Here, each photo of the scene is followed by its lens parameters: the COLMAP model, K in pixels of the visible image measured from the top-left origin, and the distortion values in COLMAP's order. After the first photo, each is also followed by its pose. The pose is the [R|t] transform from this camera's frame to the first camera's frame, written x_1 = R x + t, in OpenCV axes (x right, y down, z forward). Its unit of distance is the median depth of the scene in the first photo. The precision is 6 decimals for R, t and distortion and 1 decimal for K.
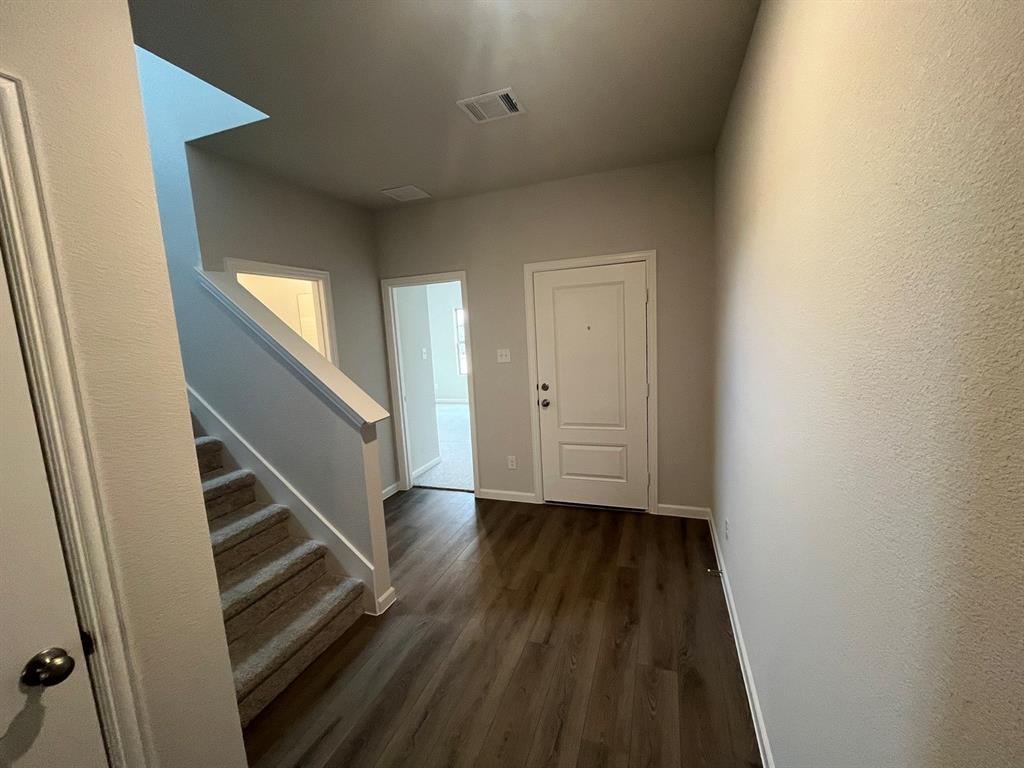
lens RADIAL K [[409.1, 0, 515.0], [0, 409.1, 384.8], [0, 0, 1]] dist [-0.001251, -0.000042]
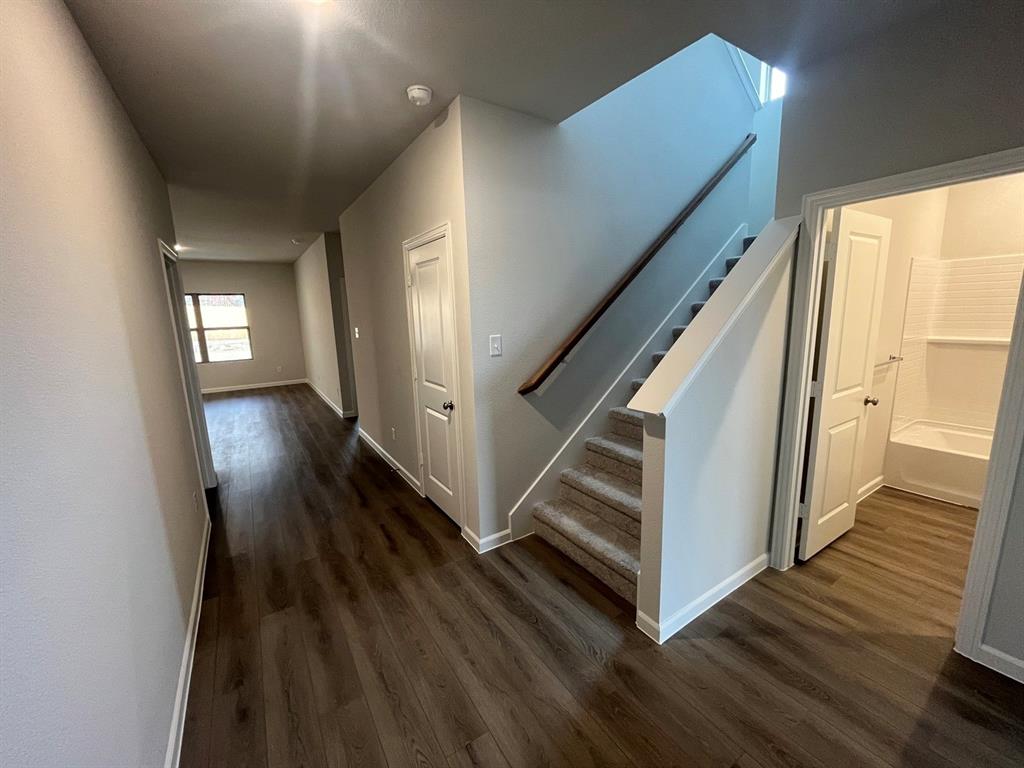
lens RADIAL K [[409.1, 0, 515.0], [0, 409.1, 384.8], [0, 0, 1]] dist [-0.001251, -0.000042]
pose [[-0.596705, 0.211038, -0.774213, 0.488553], [-0.042041, 0.955253, 0.292789, -0.217514], [0.801359, 0.207257, -0.561132, 1.447316]]
